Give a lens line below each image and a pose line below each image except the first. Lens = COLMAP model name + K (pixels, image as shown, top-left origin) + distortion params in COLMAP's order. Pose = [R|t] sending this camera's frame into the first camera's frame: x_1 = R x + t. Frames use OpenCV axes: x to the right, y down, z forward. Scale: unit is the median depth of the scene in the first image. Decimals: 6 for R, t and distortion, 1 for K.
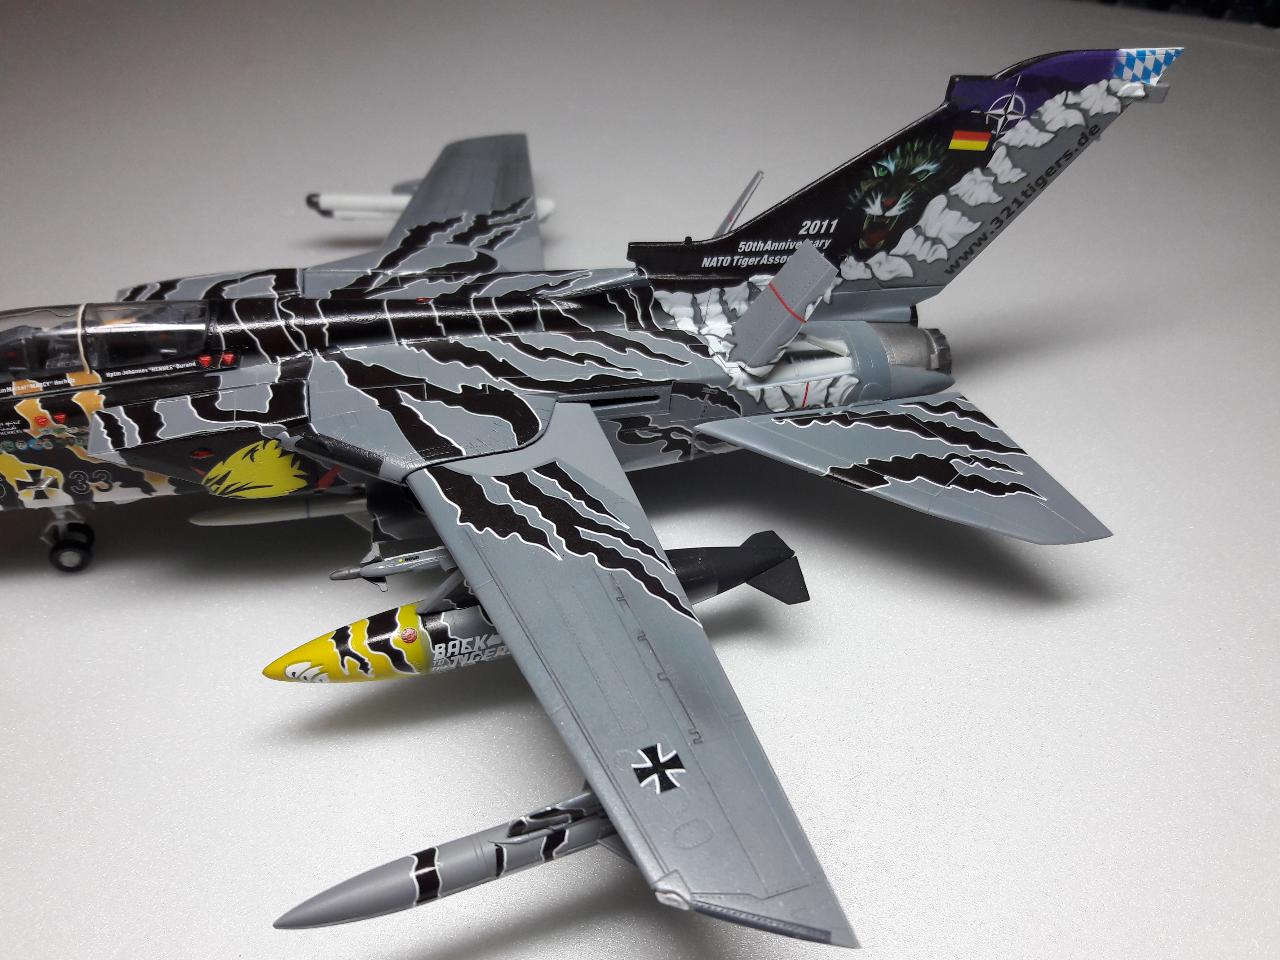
lens RADIAL K [[1097.2, 0, 640.0], [0, 1097.2, 480.0], [0, 0, 1]] dist [0.122202, -0.365231]
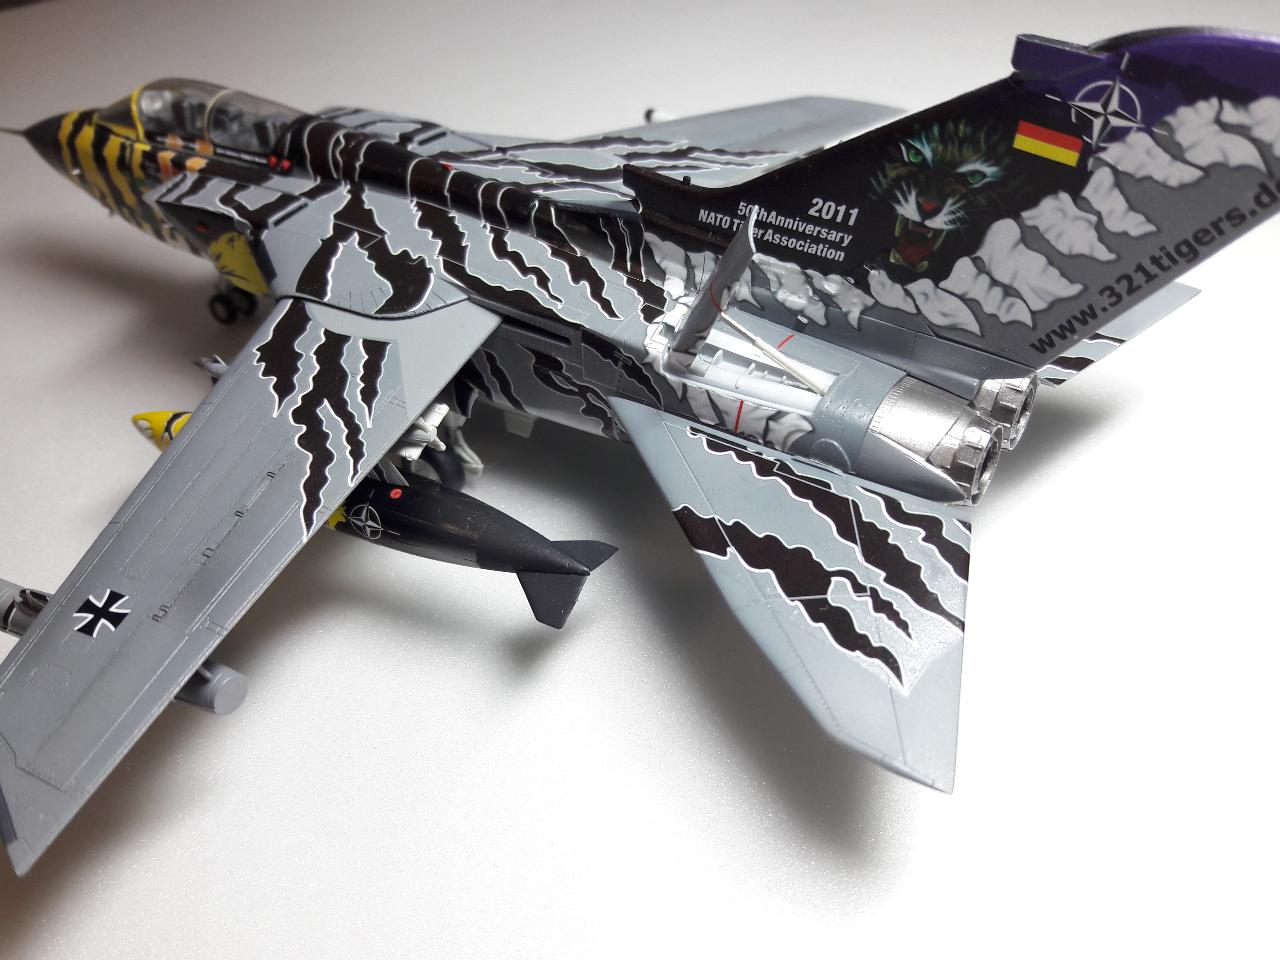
lens RADIAL K [[1125.7, 0, 643.2], [0, 1125.7, 473.2], [0, 0, 1]] dist [-0.001523, -0.082508]
pose [[0.669208, 0.399907, -0.626286, 0.619506], [-0.429699, 0.895885, 0.112908, -0.103872], [0.606233, 0.193556, 0.771374, 0.381497]]
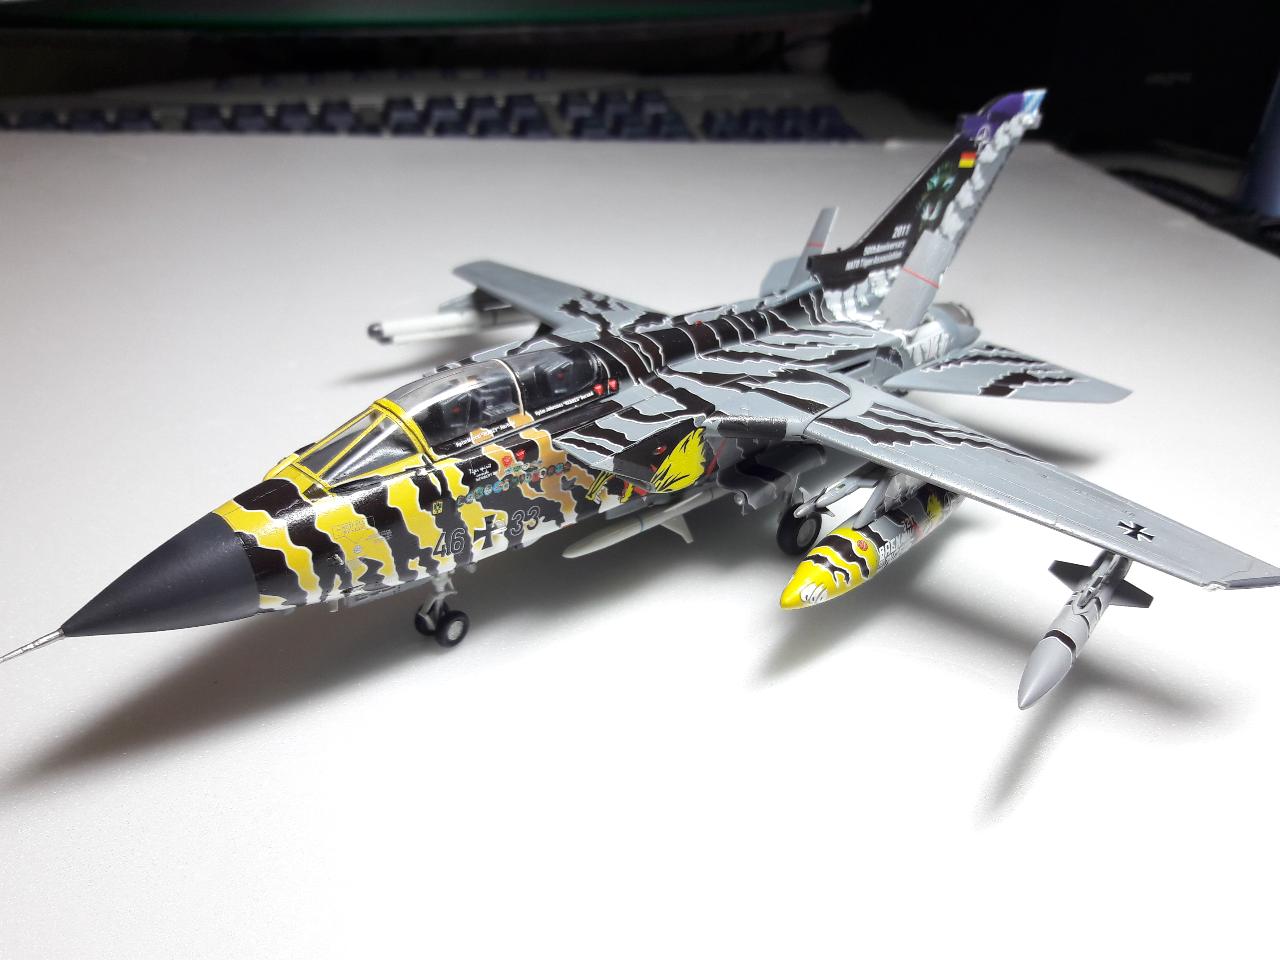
lens RADIAL K [[1066.9, 0, 640.0], [0, 1066.9, 480.0], [0, 0, 1]] dist [0.103942, -0.216167]
pose [[0.854862, -0.235130, 0.462519, -0.812487], [0.317090, 0.942338, -0.107015, 0.103218], [-0.410687, 0.238144, 0.880127, 0.029633]]
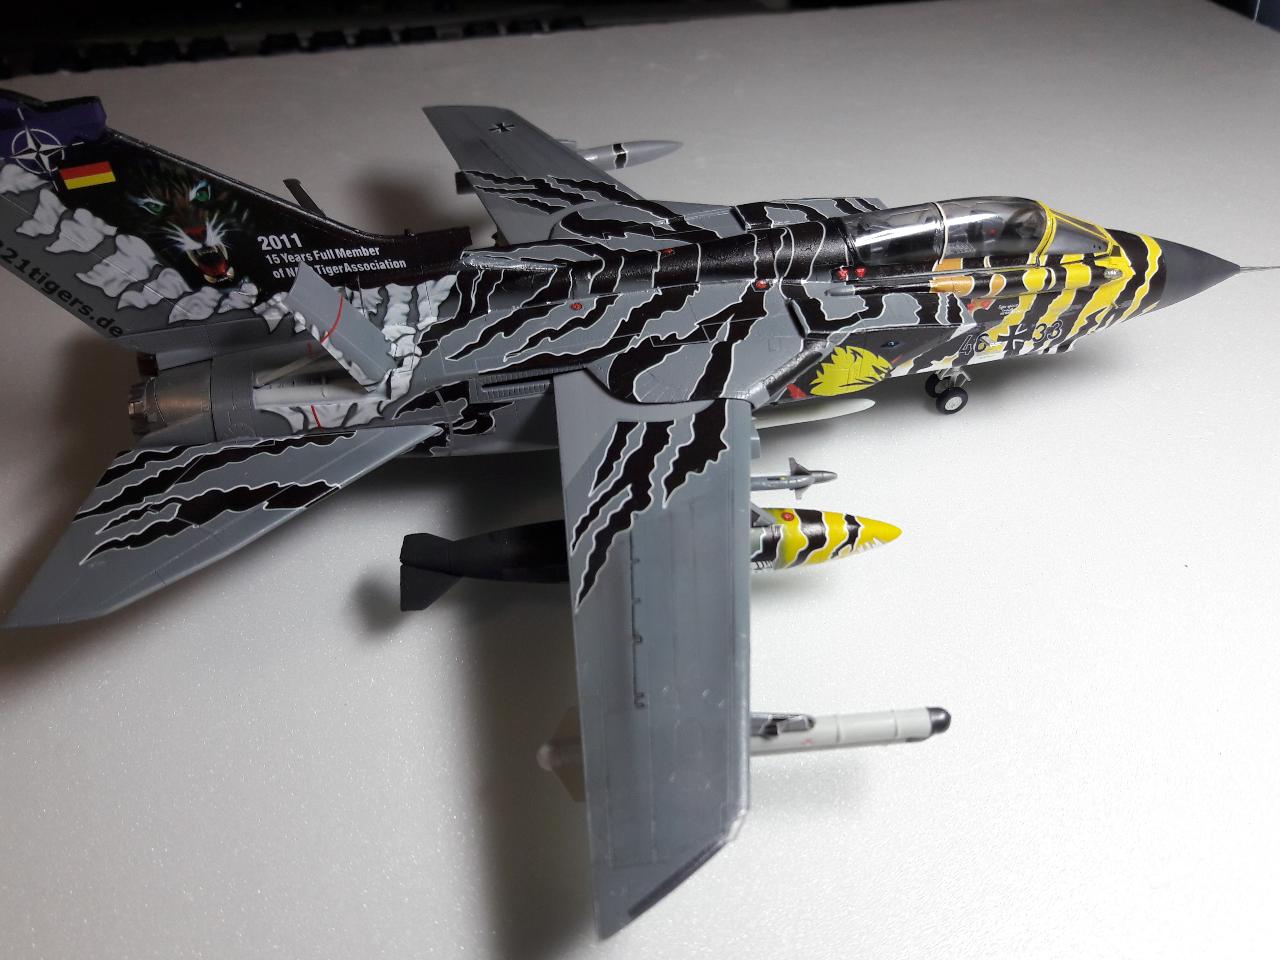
lens RADIAL K [[1066.9, 0, 640.0], [0, 1066.9, 480.0], [0, 0, 1]] dist [0.103942, -0.216167]
pose [[-0.995947, -0.077078, -0.046353, -0.134117], [-0.052739, 0.082982, 0.995155, -1.142649], [-0.072858, 0.993566, -0.086710, 1.270082]]
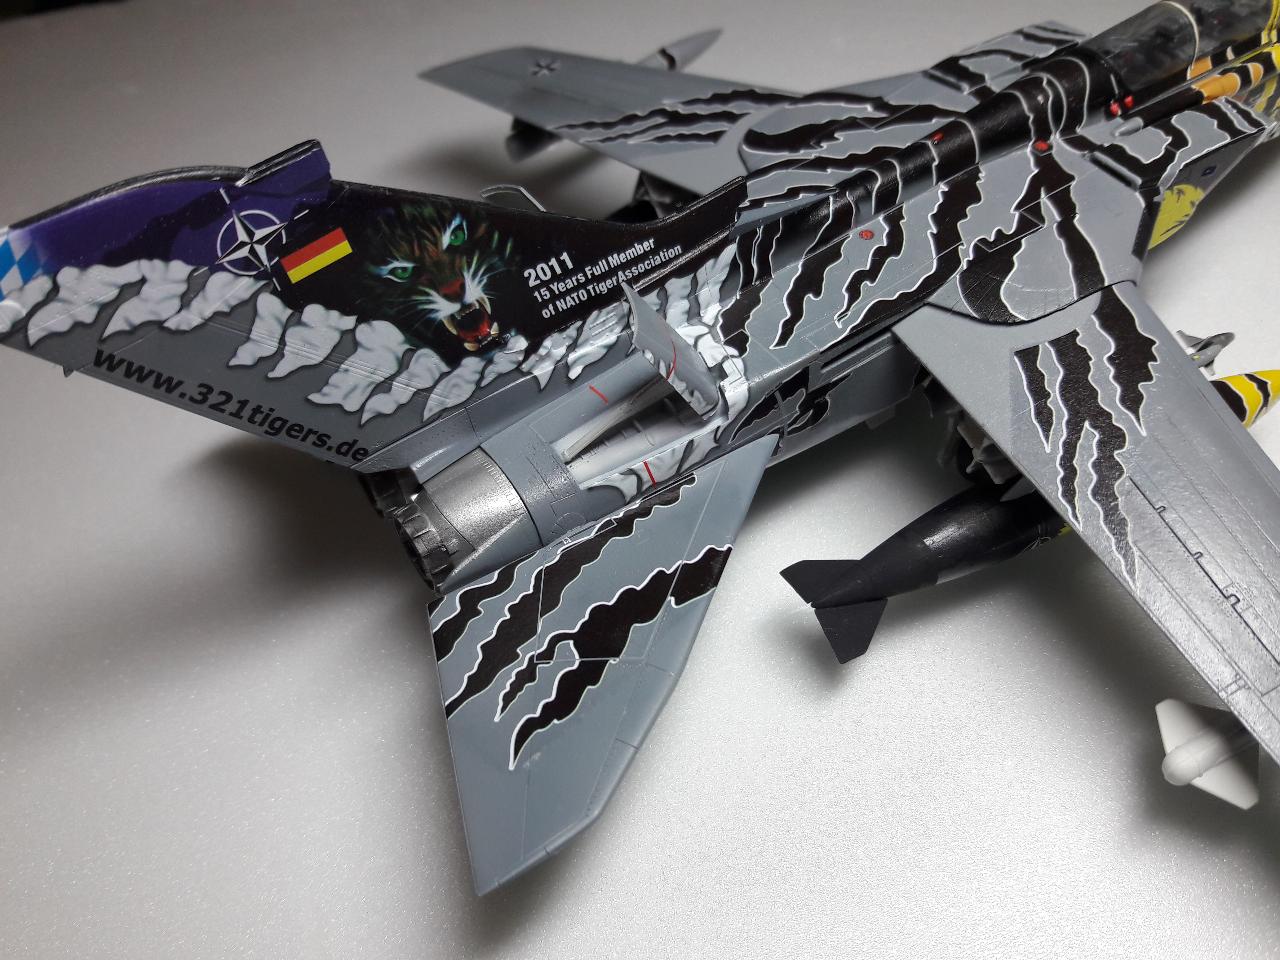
lens RADIAL K [[1097.2, 0, 640.0], [0, 1097.2, 480.0], [0, 0, 1]] dist [0.122202, -0.365231]
pose [[-0.942184, 0.262456, -0.208342, 0.269163], [-0.200978, 0.054911, 0.978055, -0.925268], [0.268137, 0.963380, 0.001012, 1.156907]]
